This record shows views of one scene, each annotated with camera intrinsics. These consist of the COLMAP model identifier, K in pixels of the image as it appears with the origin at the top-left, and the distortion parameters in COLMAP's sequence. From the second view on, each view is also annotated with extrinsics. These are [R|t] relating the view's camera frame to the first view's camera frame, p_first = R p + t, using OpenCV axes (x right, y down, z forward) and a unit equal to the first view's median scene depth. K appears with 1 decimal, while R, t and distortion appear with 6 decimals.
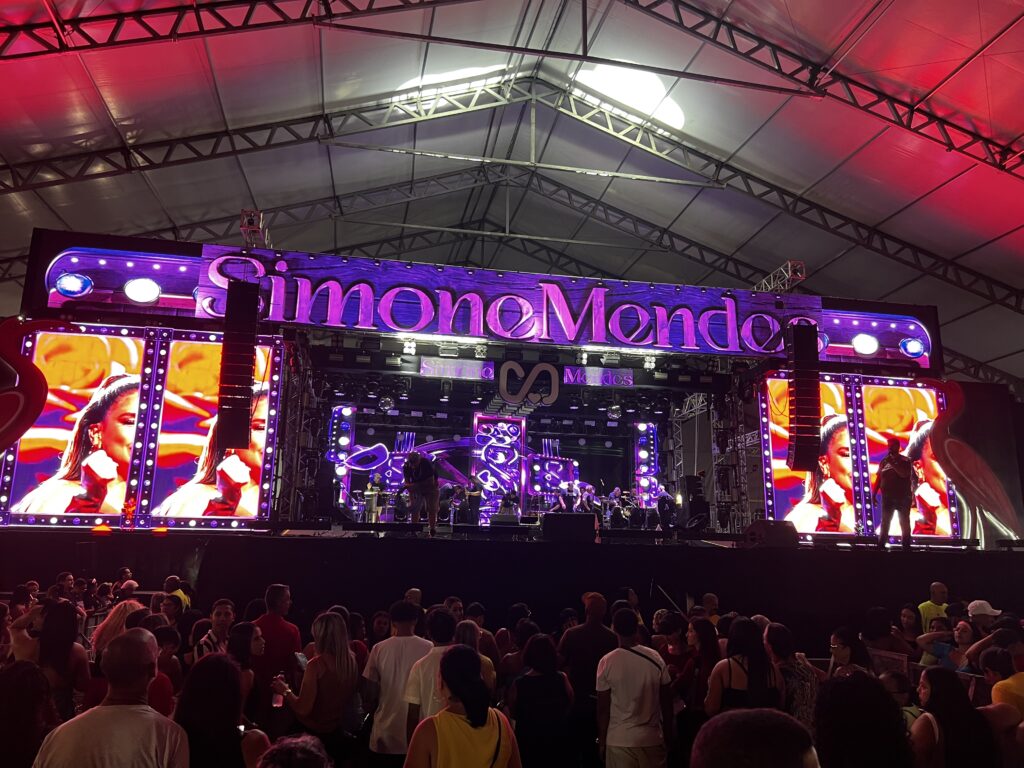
lens RADIAL K [[782.8, 0, 509.4], [0, 782.8, 384.0], [0, 0, 1]] dist [0.065281, 0.000875]
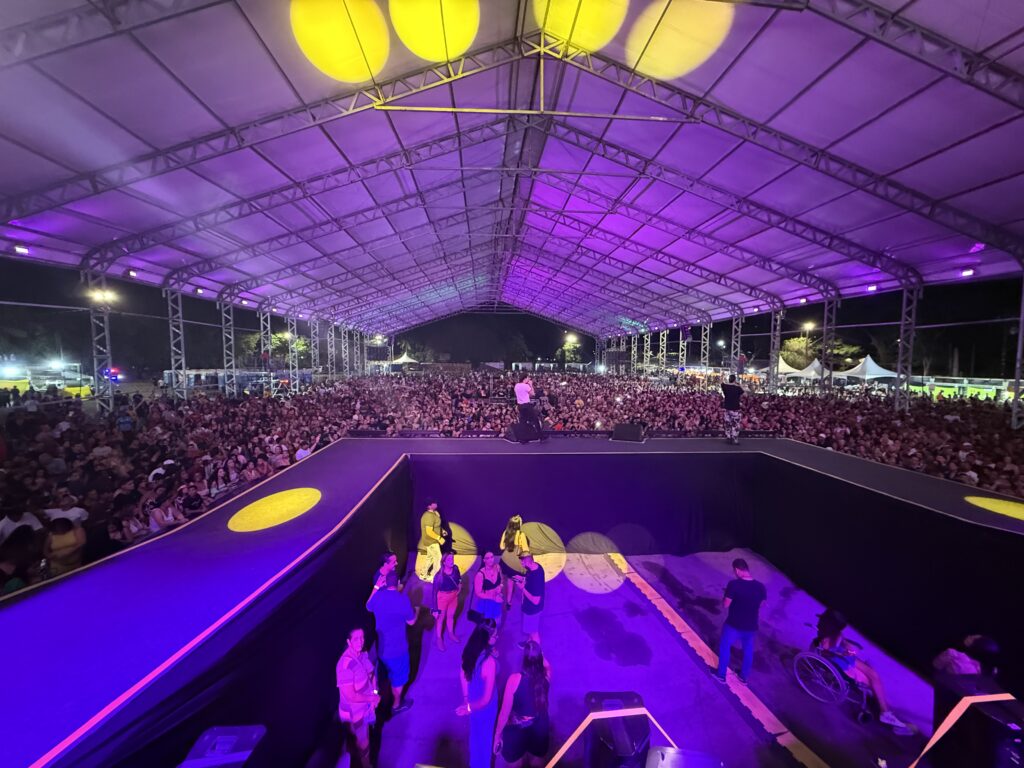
lens RADIAL K [[406.8, 0, 516.2], [0, 406.8, 387.4], [0, 0, 1]] dist [0.000136, -0.000093]
pose [[0.992294, -0.001508, -0.123899, 0.067292], [0.040240, 0.949649, 0.310722, -0.066144], [0.117192, -0.313313, 0.942391, 0.243478]]
